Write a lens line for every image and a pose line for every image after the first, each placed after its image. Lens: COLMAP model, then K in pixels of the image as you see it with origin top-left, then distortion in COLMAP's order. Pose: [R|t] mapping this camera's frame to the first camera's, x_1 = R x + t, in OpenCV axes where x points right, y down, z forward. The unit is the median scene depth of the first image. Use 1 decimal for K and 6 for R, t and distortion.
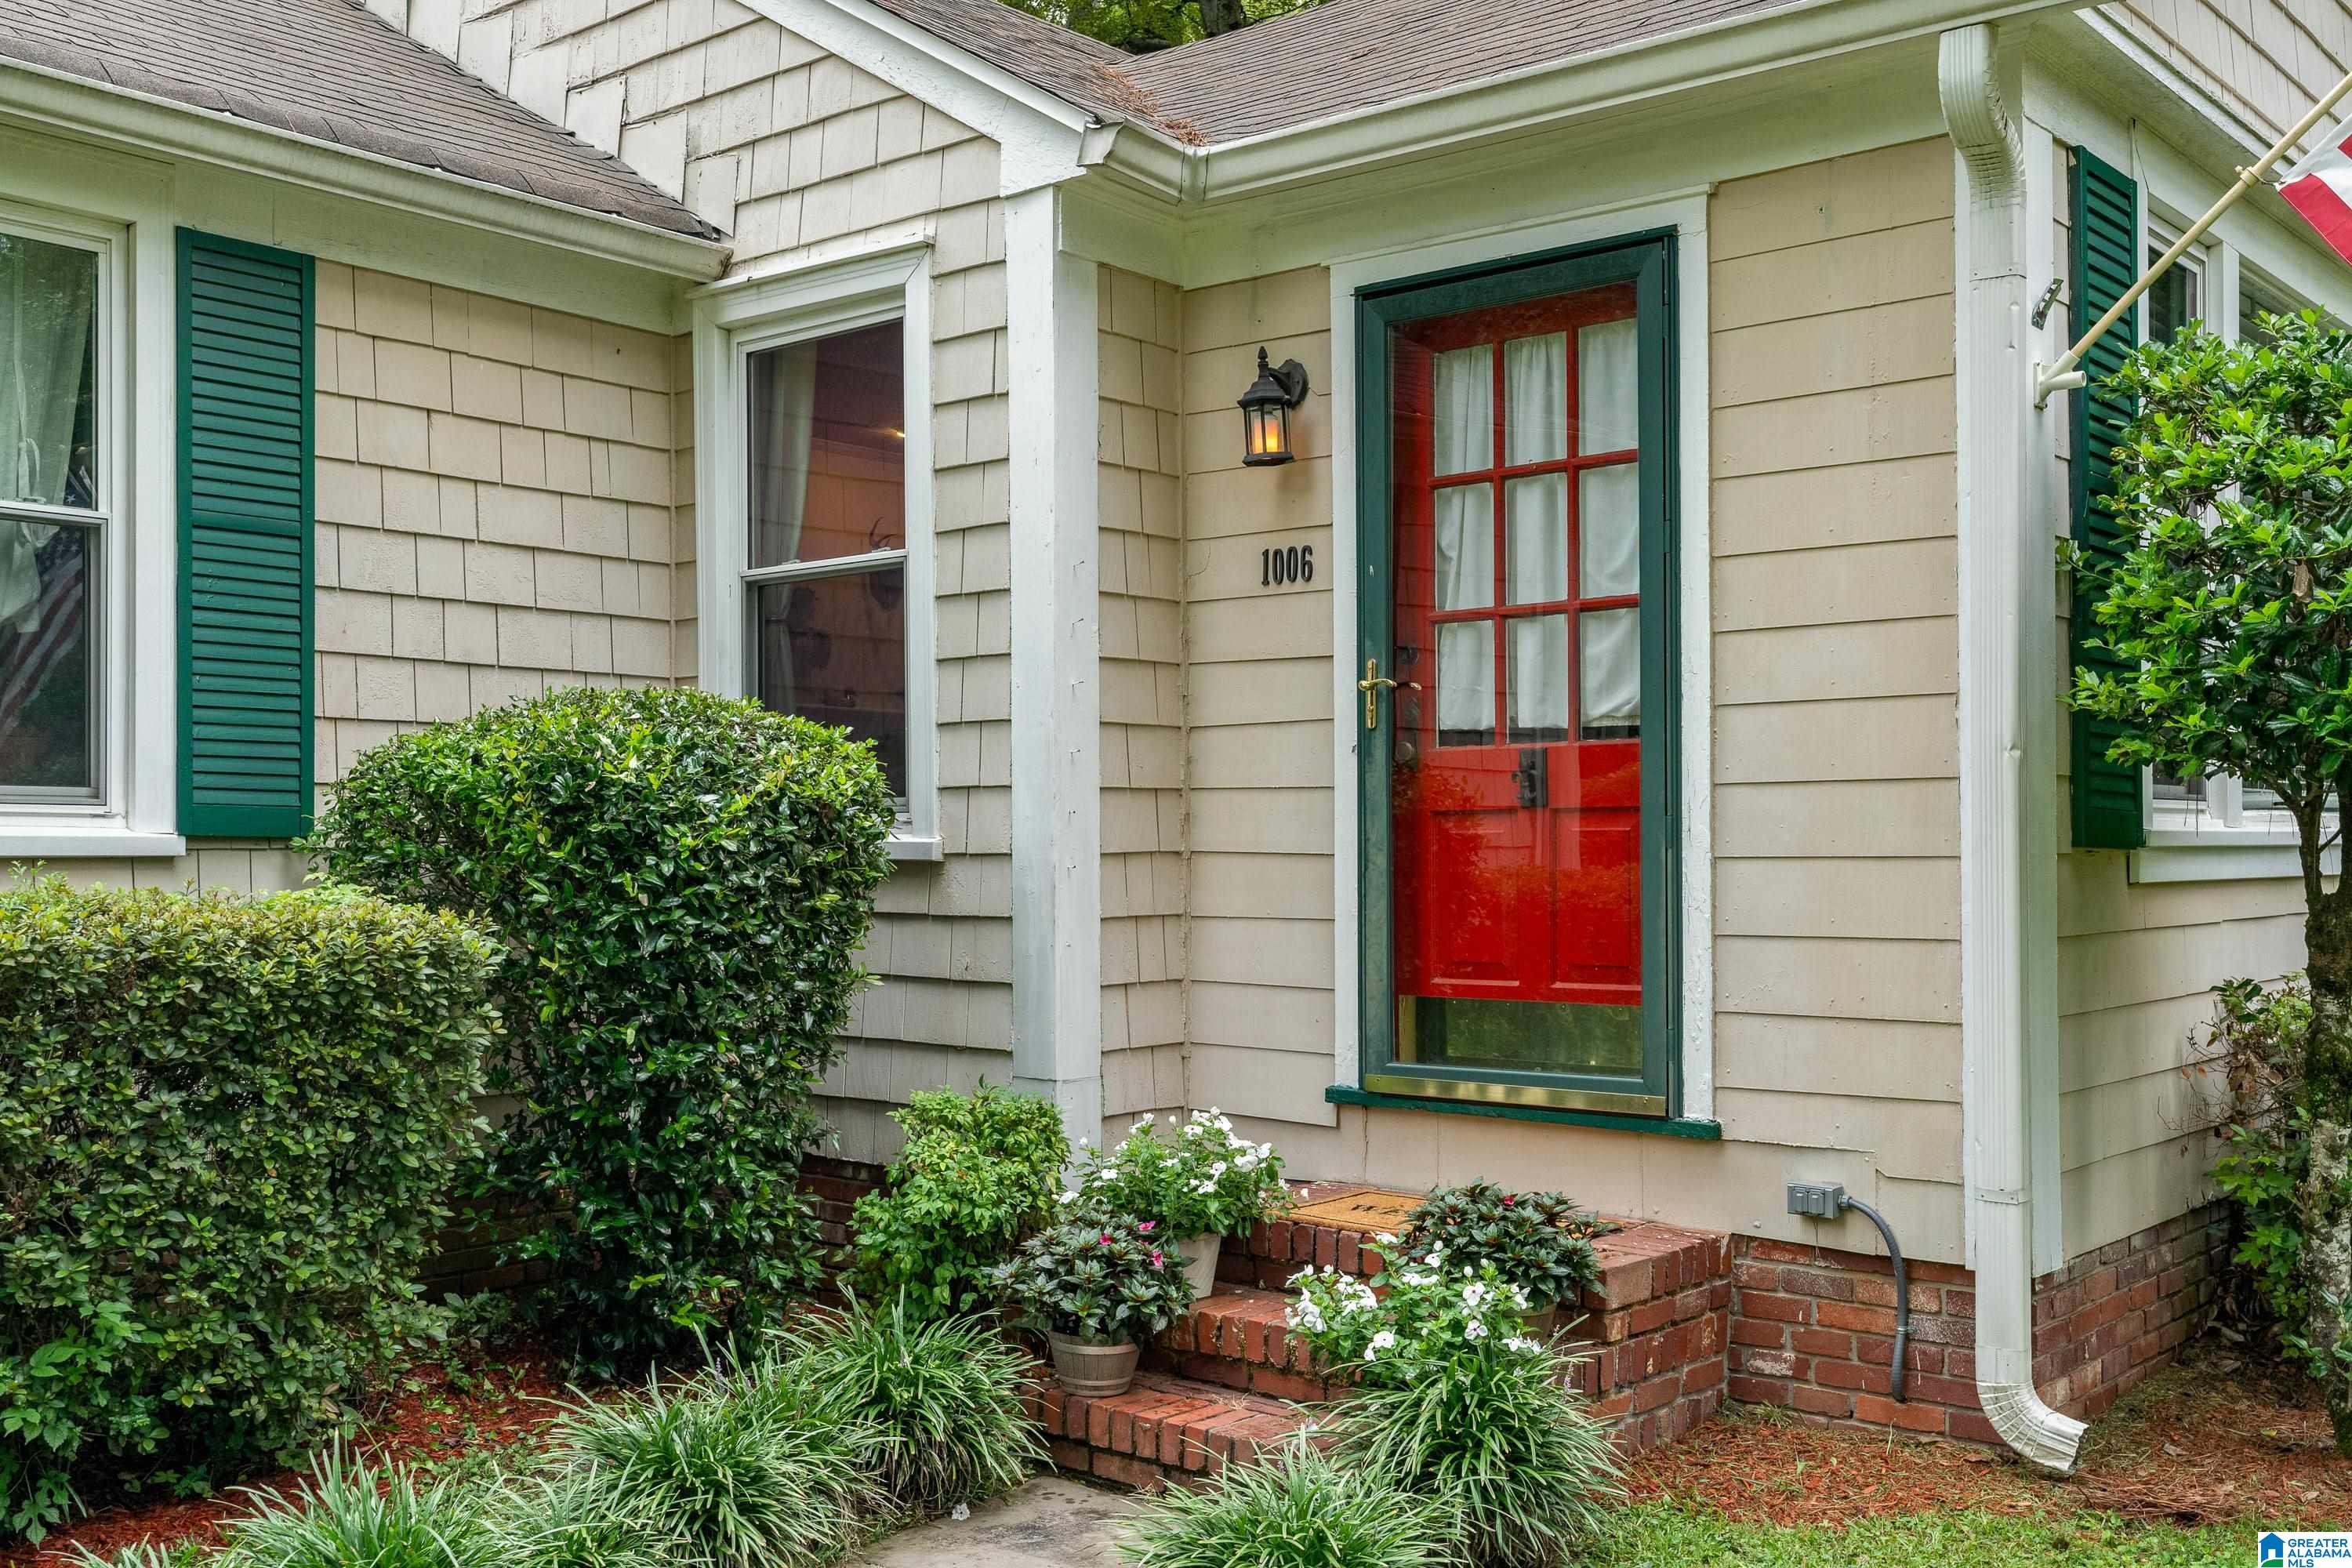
lens RADIAL K [[2316.4, 0, 1148.5], [0, 2316.4, 853.1], [0, 0, 1]] dist [-0.011820, 0.000000]
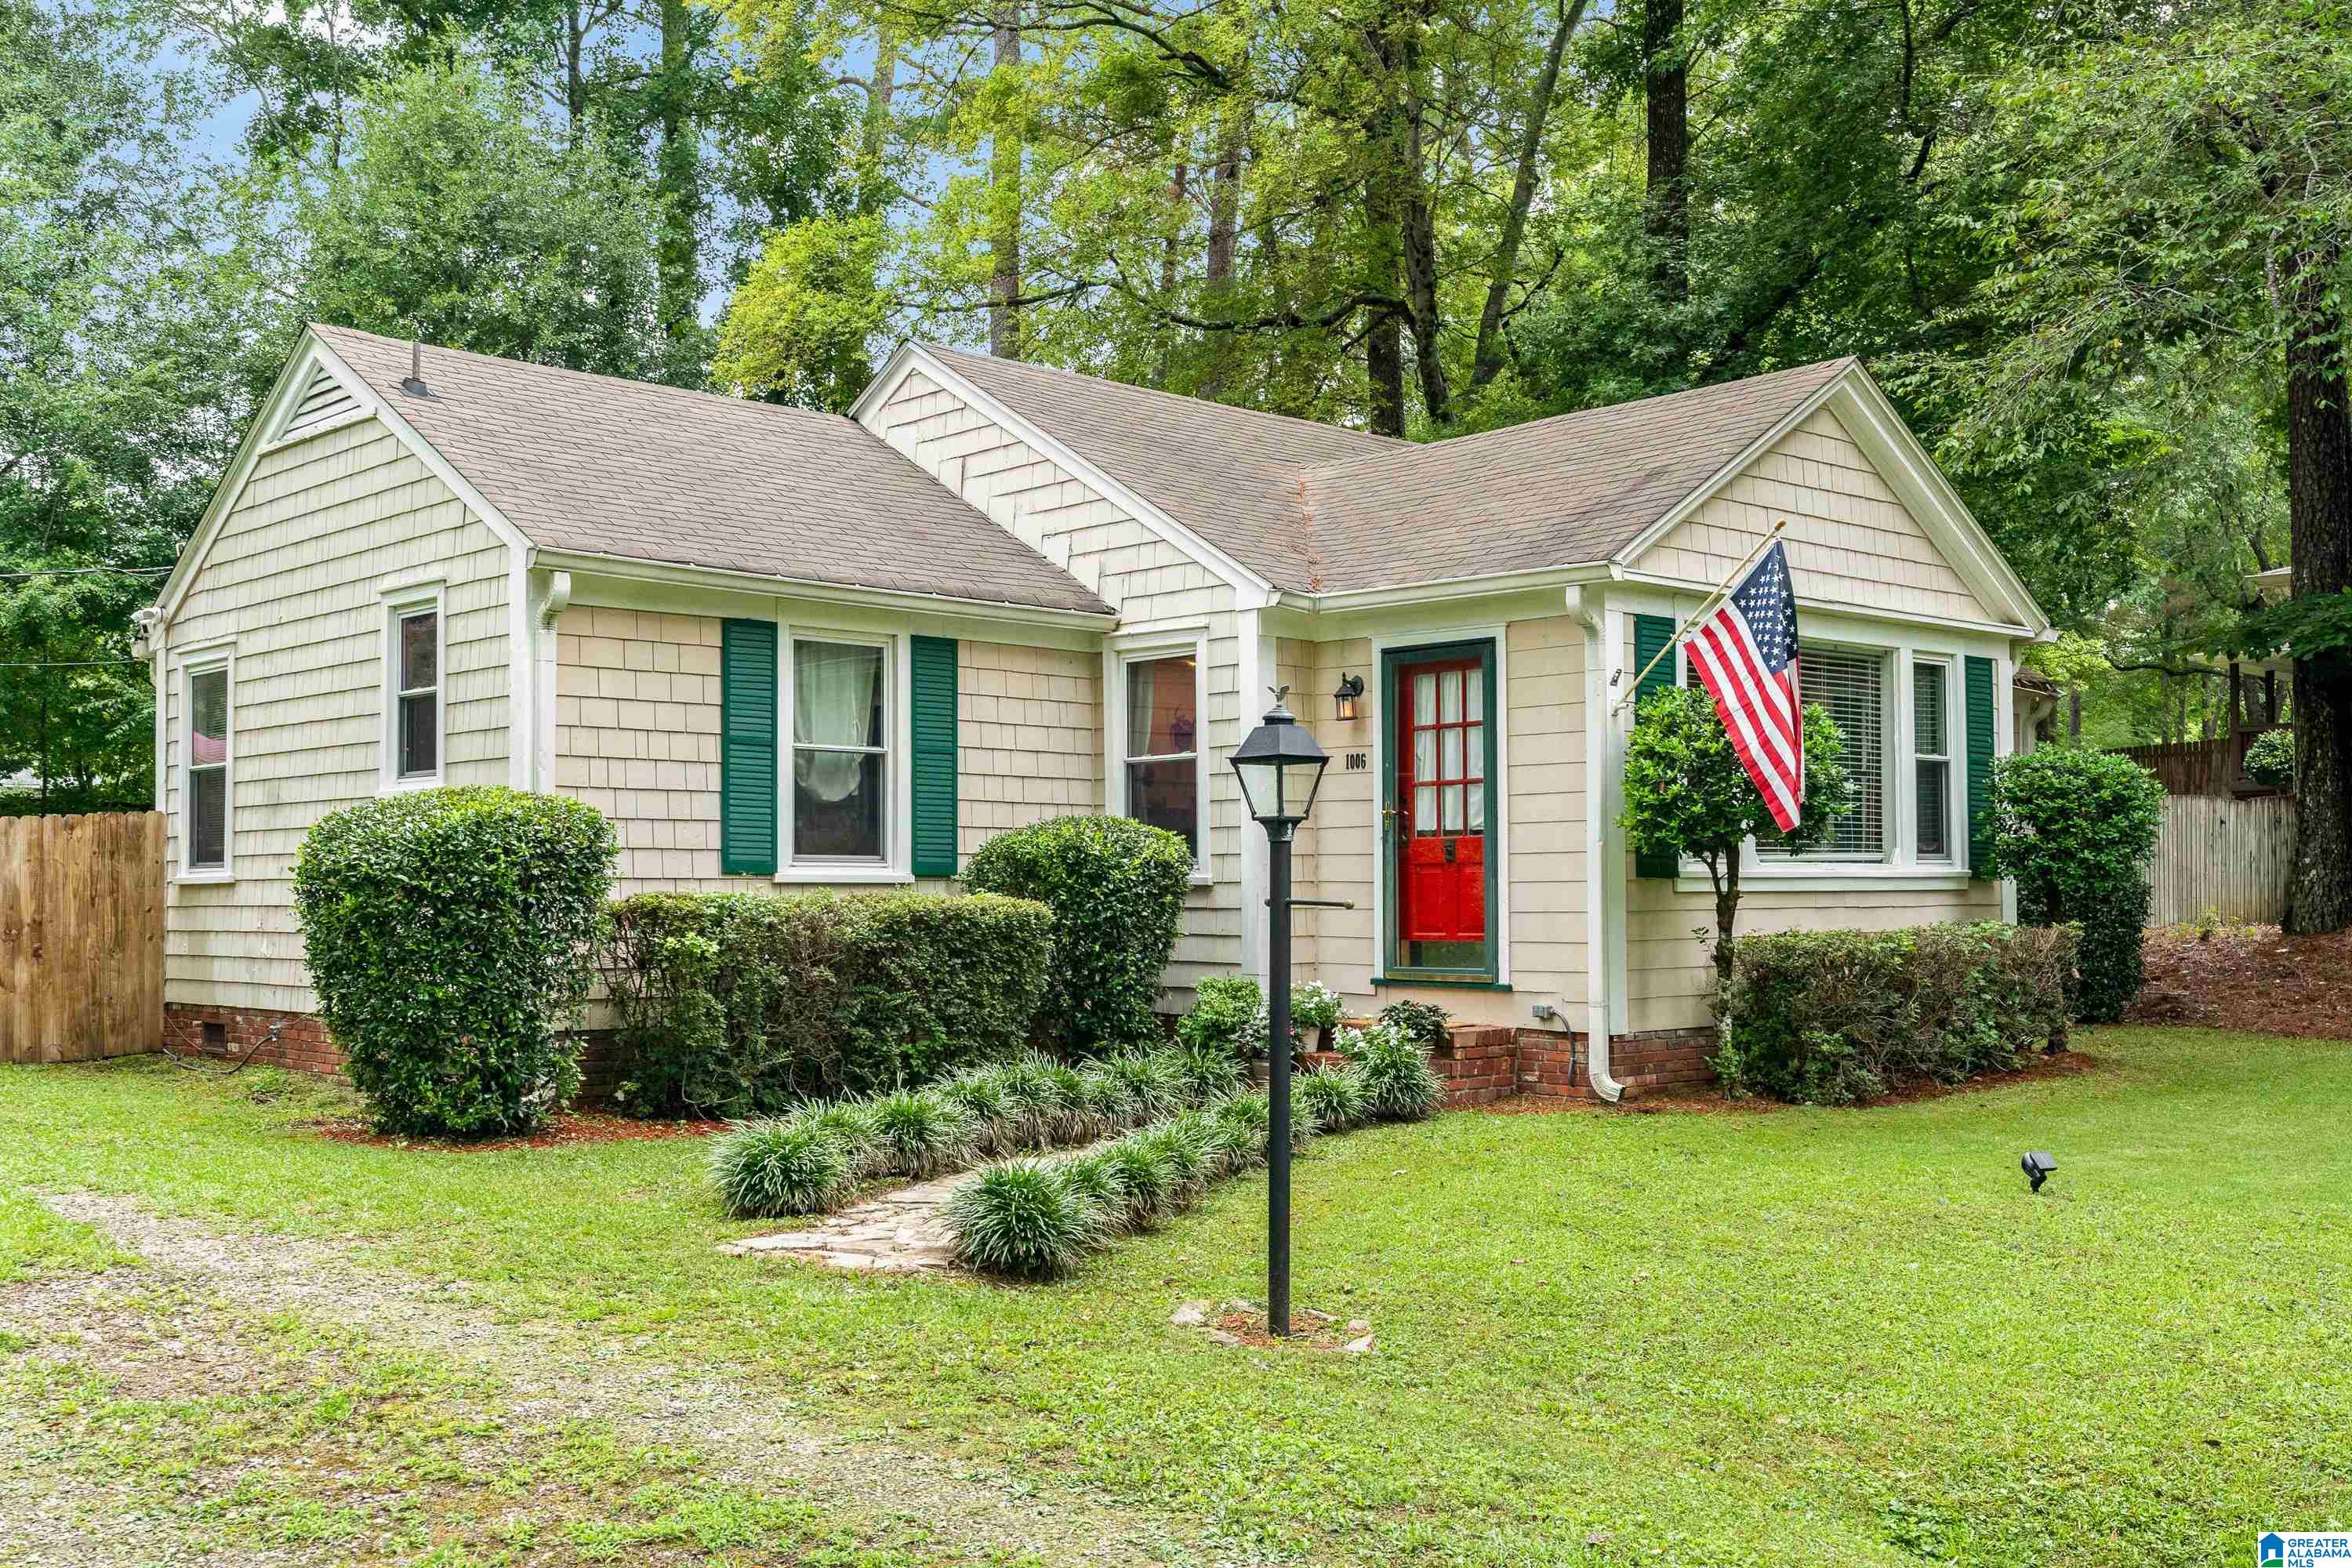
lens RADIAL K [[2316.4, 0, 1177.1], [0, 2316.4, 790.0], [0, 0, 1]] dist [-0.011820, 0.000000]
pose [[0.994241, -0.006068, -0.106995, 0.140765], [0.001060, 0.998903, -0.046807, 0.018496], [0.107162, 0.046424, 0.993157, -1.485992]]
